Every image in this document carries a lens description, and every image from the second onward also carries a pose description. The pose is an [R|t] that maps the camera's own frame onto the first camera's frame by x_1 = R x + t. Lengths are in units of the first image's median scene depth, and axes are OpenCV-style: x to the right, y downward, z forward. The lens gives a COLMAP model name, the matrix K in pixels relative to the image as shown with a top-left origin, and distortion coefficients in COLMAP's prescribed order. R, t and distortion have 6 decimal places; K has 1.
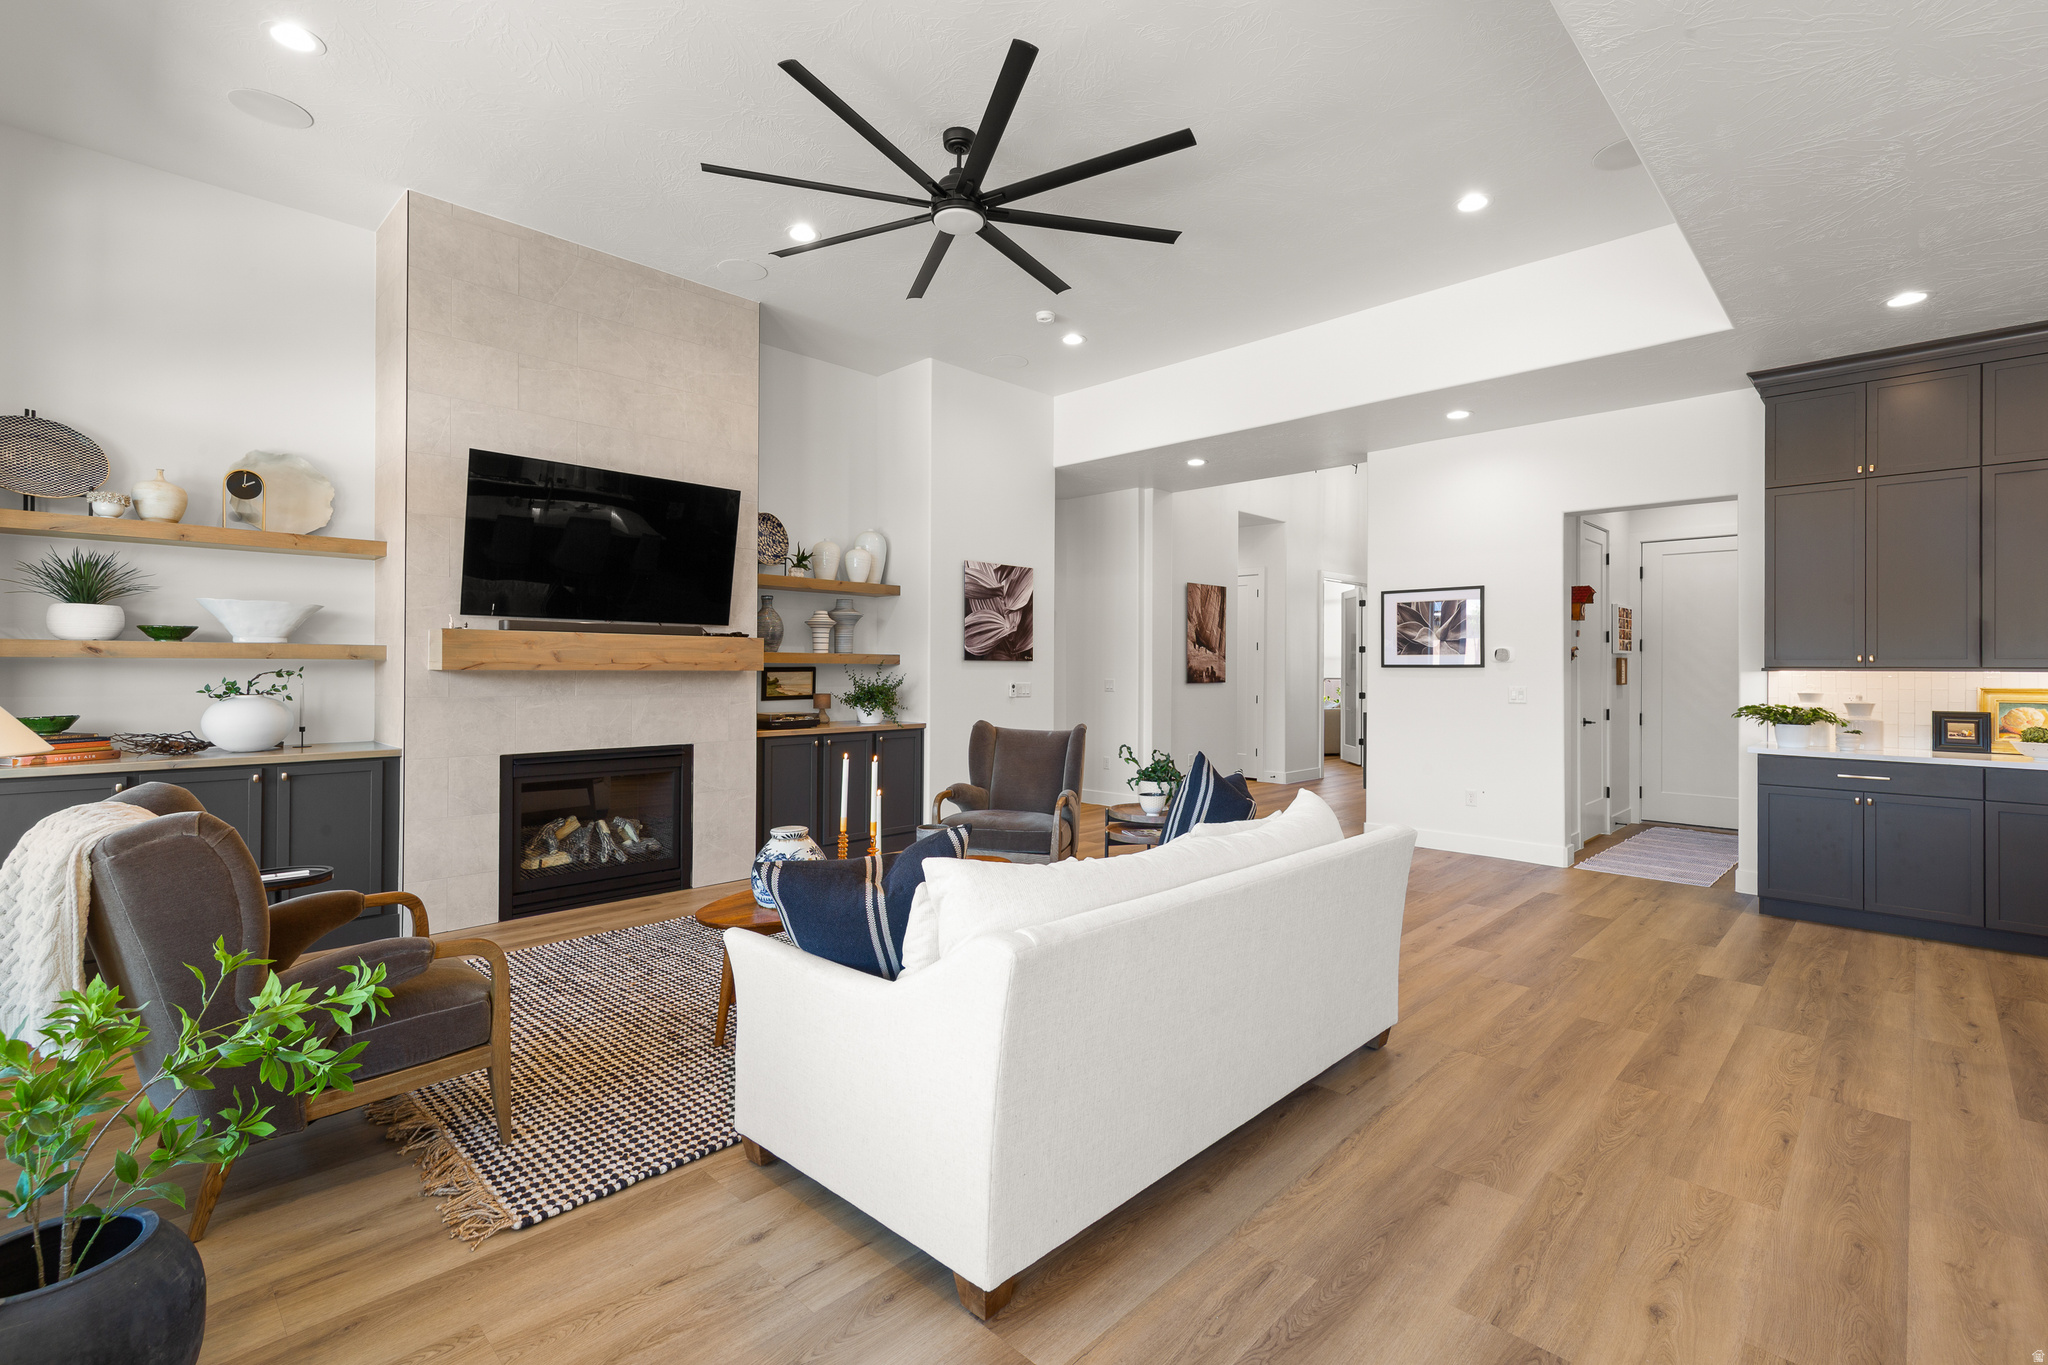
lens RADIAL K [[937.7, 0, 1015.4], [0, 937.7, 662.8], [0, 0, 1]] dist [0.004632, 0.000450]
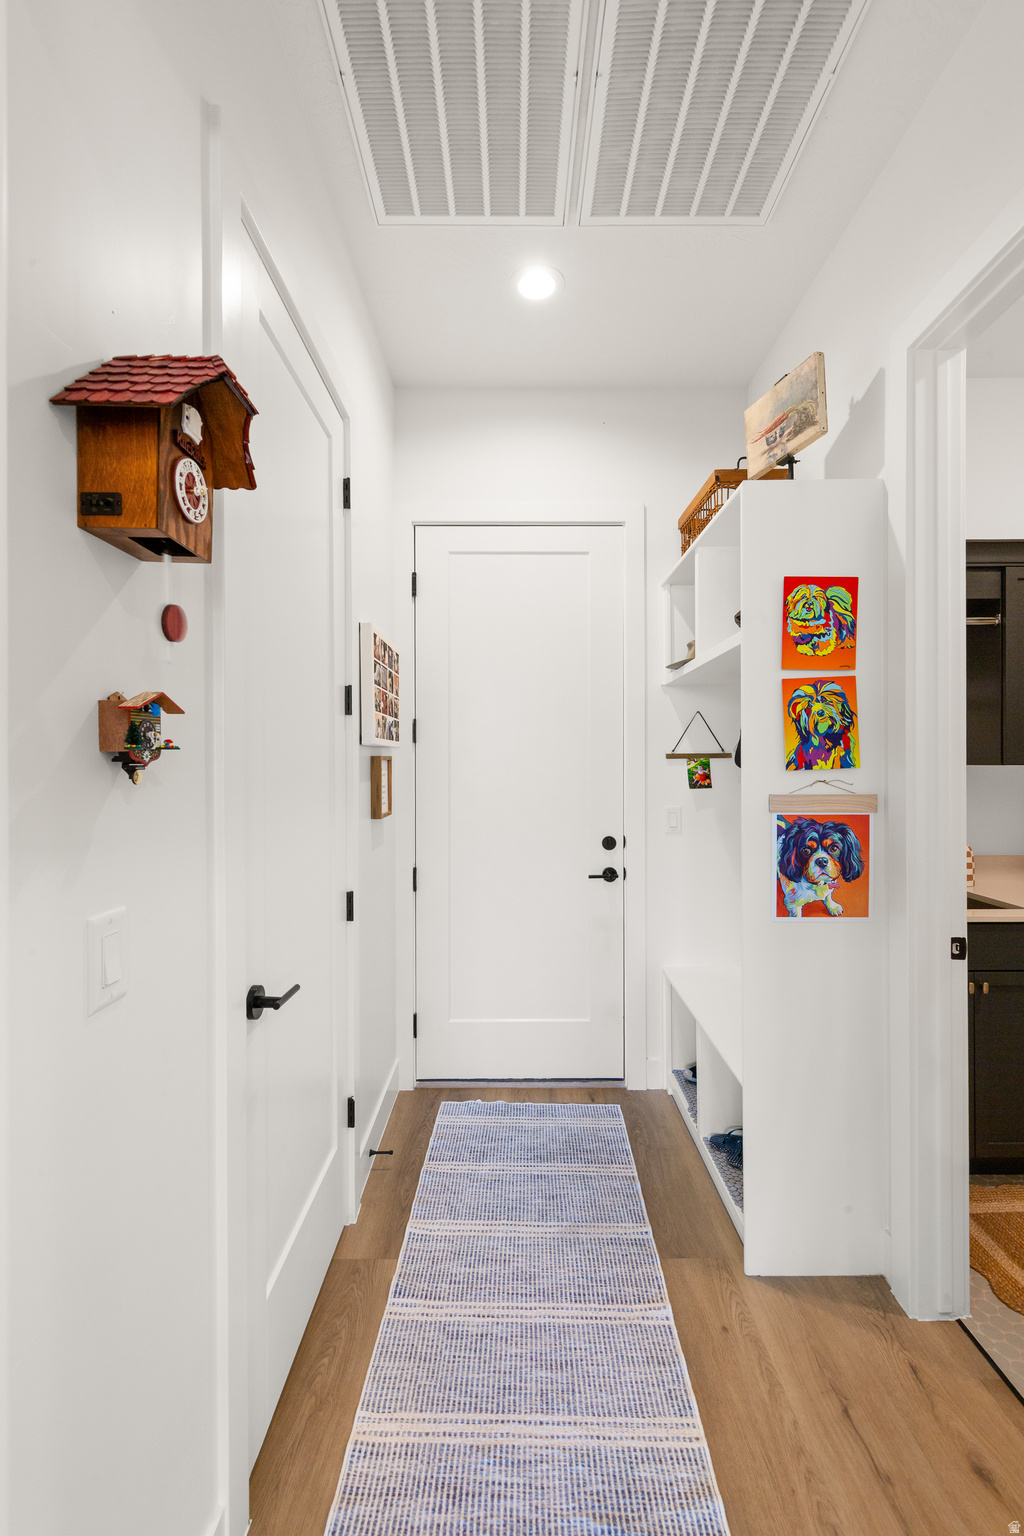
lens RADIAL K [[654.0, 0, 514.8], [0, 654.0, 767.5], [0, 0, 1]] dist [0.019172, -0.000356]
pose [[0.718865, -0.010547, 0.695070, 0.474973], [0.005077, 0.999938, 0.009923, -0.002374], [-0.695131, -0.003604, 0.718874, 0.732452]]
